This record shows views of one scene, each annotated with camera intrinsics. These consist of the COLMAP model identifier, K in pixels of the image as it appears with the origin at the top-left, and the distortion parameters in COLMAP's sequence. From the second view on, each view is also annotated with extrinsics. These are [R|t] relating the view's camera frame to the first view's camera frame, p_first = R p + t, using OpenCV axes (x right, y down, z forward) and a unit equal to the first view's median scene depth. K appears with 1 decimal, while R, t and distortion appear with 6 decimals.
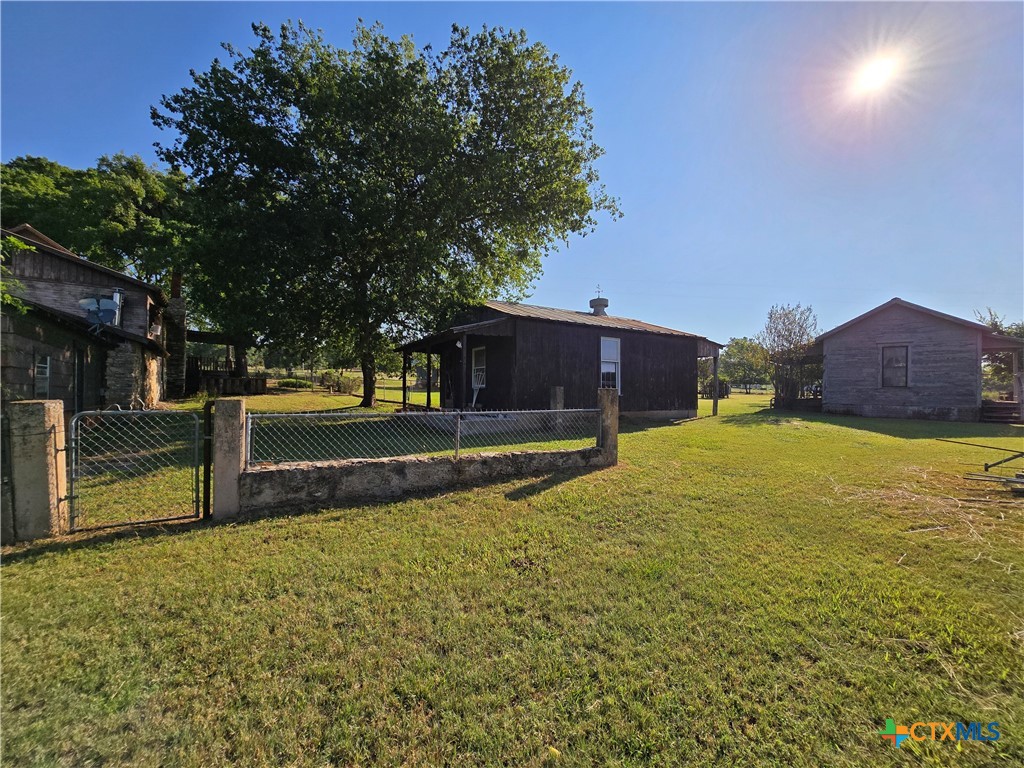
lens RADIAL K [[420.0, 0, 509.6], [0, 420.0, 390.2], [0, 0, 1]] dist [-0.003062, -0.000367]
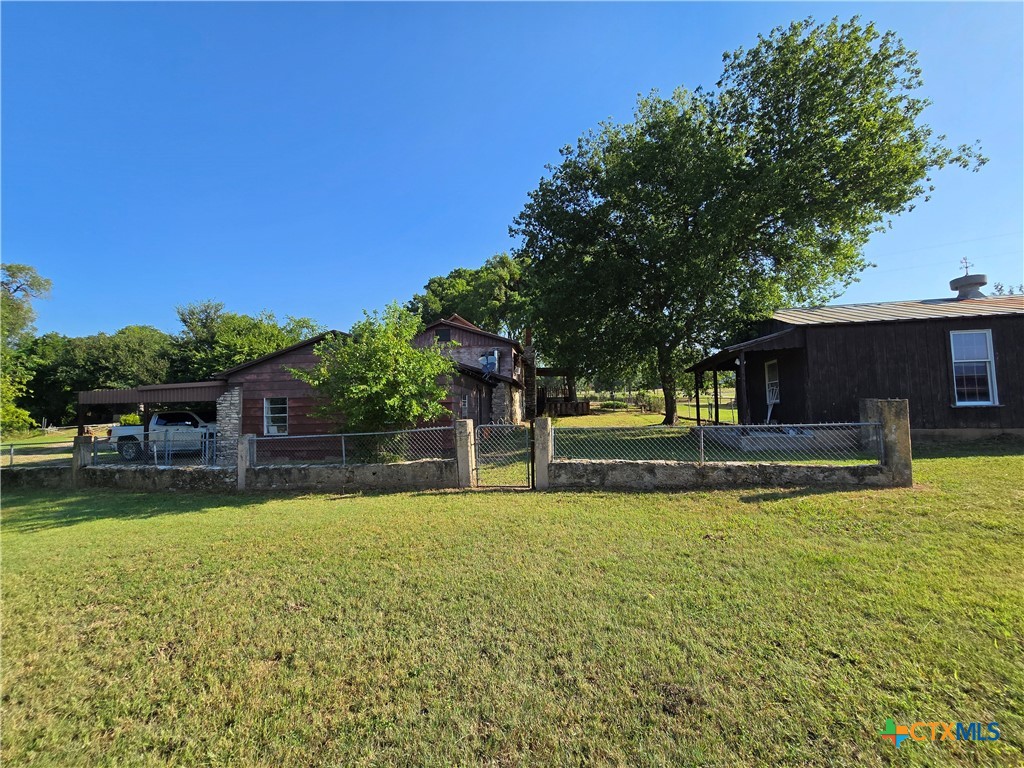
lens RADIAL K [[420.0, 0, 509.6], [0, 420.0, 390.2], [0, 0, 1]] dist [-0.003062, -0.000367]
pose [[0.743107, -0.059727, -0.666502, 0.119950], [0.029723, 0.997972, -0.056291, 0.000772], [0.668513, 0.022020, 0.743375, -0.110655]]
